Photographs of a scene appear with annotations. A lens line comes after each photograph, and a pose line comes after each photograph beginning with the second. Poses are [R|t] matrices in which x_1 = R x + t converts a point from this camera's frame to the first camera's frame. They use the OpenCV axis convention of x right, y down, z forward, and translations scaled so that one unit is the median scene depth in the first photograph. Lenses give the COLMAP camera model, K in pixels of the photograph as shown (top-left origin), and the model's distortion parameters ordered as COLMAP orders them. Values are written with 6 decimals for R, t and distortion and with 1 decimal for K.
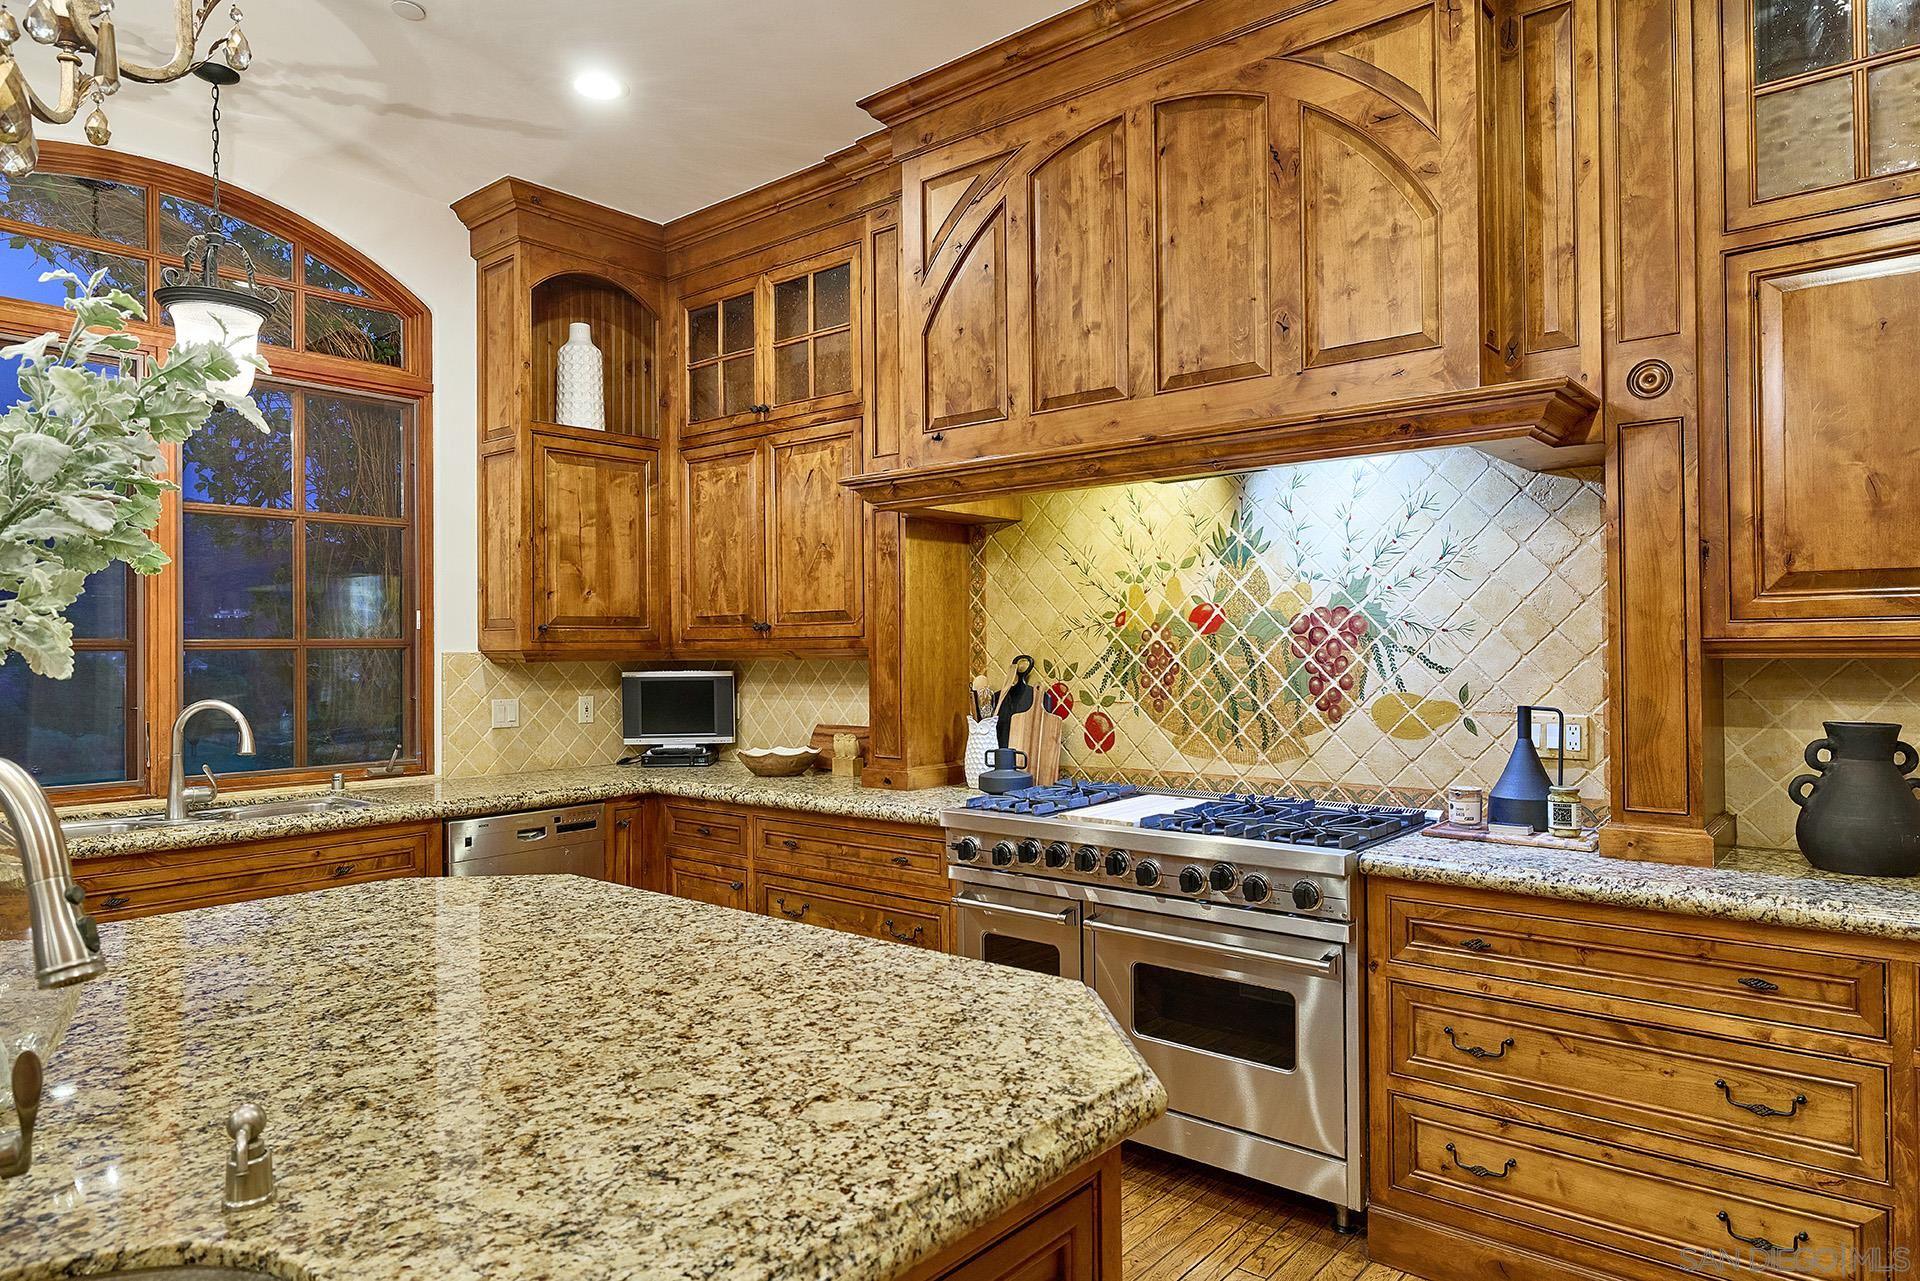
lens RADIAL K [[1177.9, 0, 959.8], [0, 1177.9, 639.5], [0, 0, 1]] dist [0.000463, 0.000721]
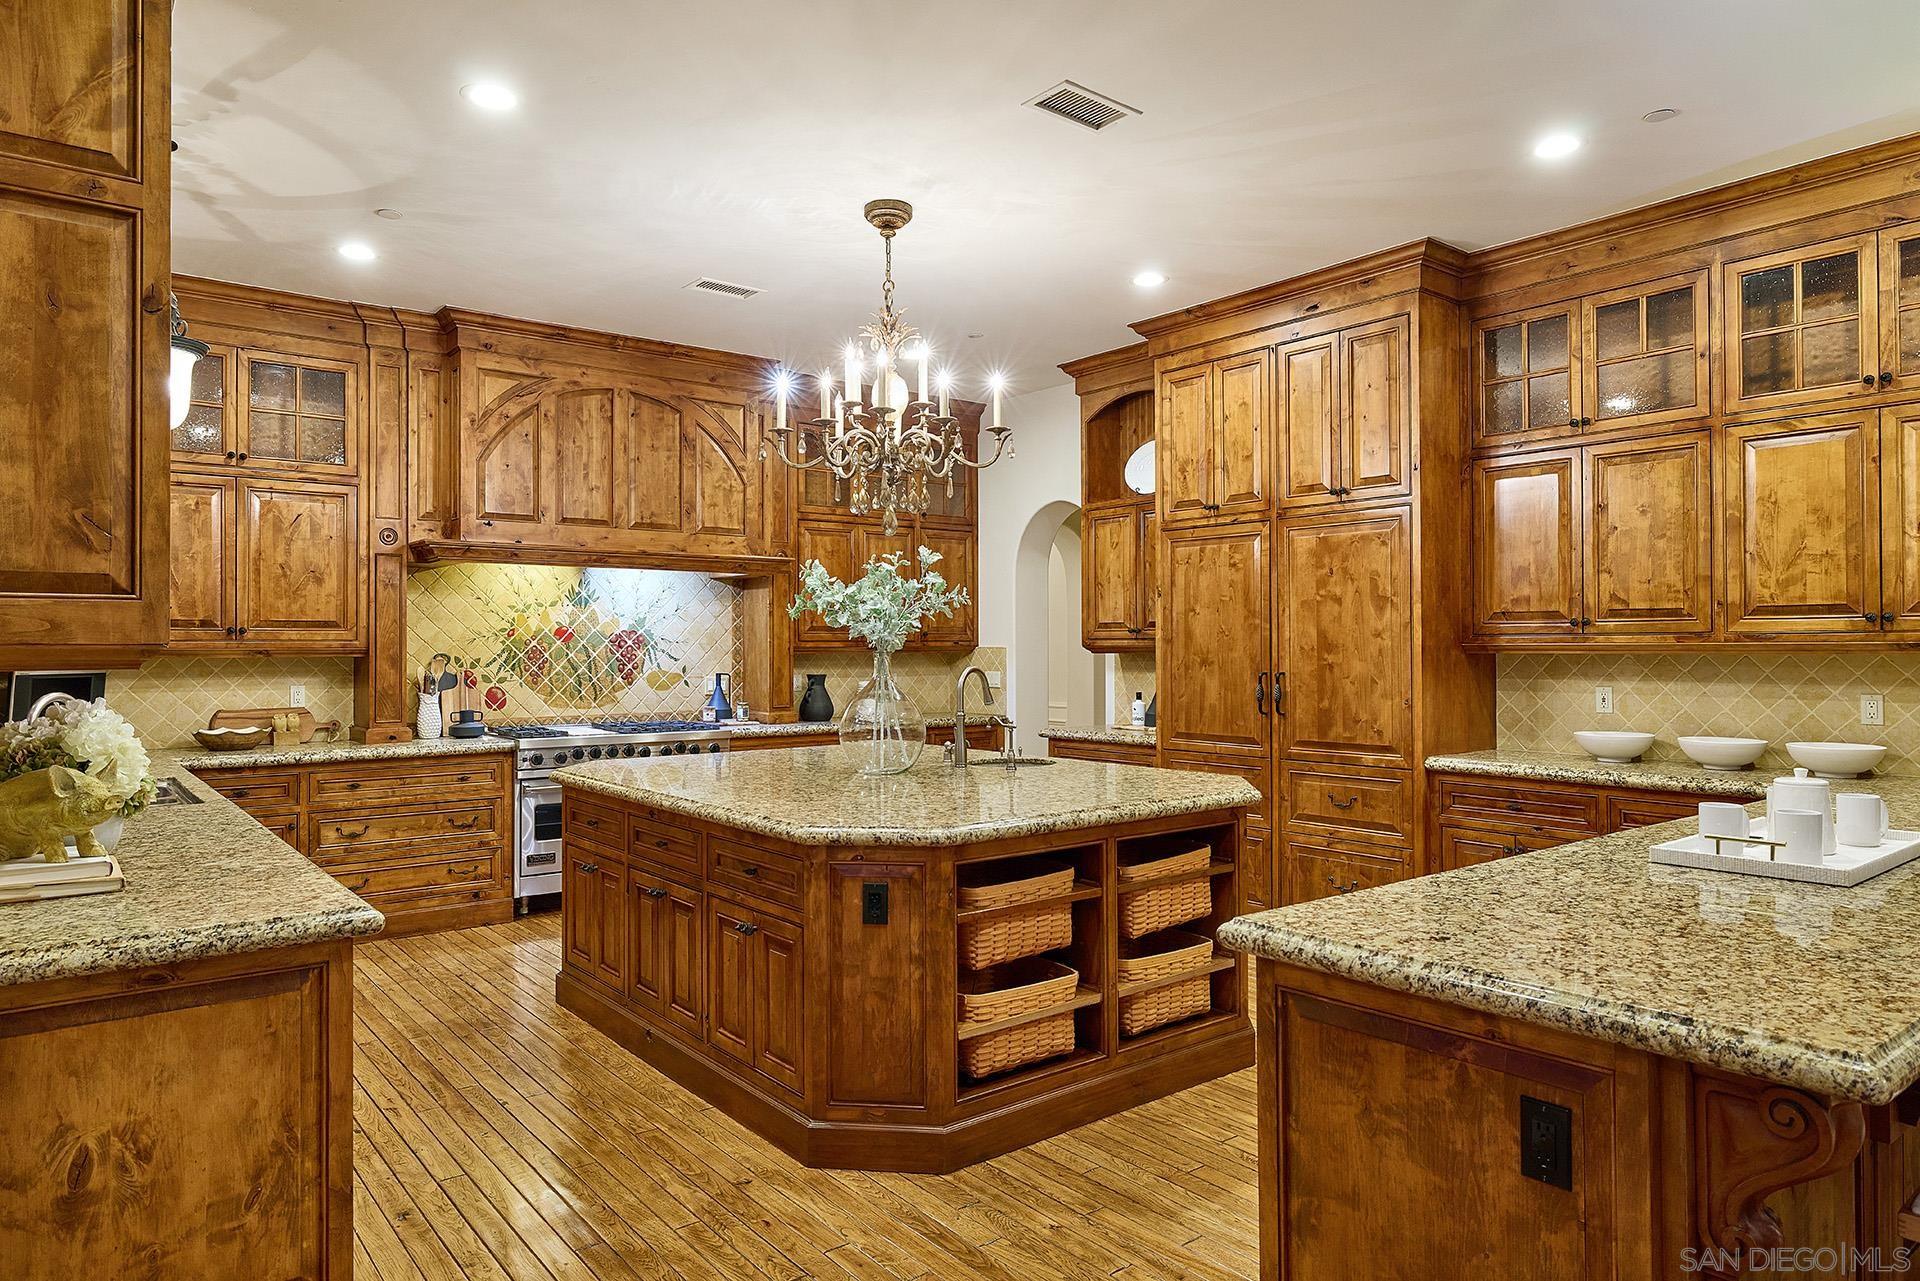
lens RADIAL K [[1177.9, 0, 960.5], [0, 1177.9, 641.8], [0, 0, 1]] dist [0.000463, 0.000721]
pose [[0.196039, 0.013508, 0.980503, -1.574326], [-0.007077, 0.999899, -0.012360, 0.014046], [-0.980571, -0.004516, 0.196115, 0.003262]]
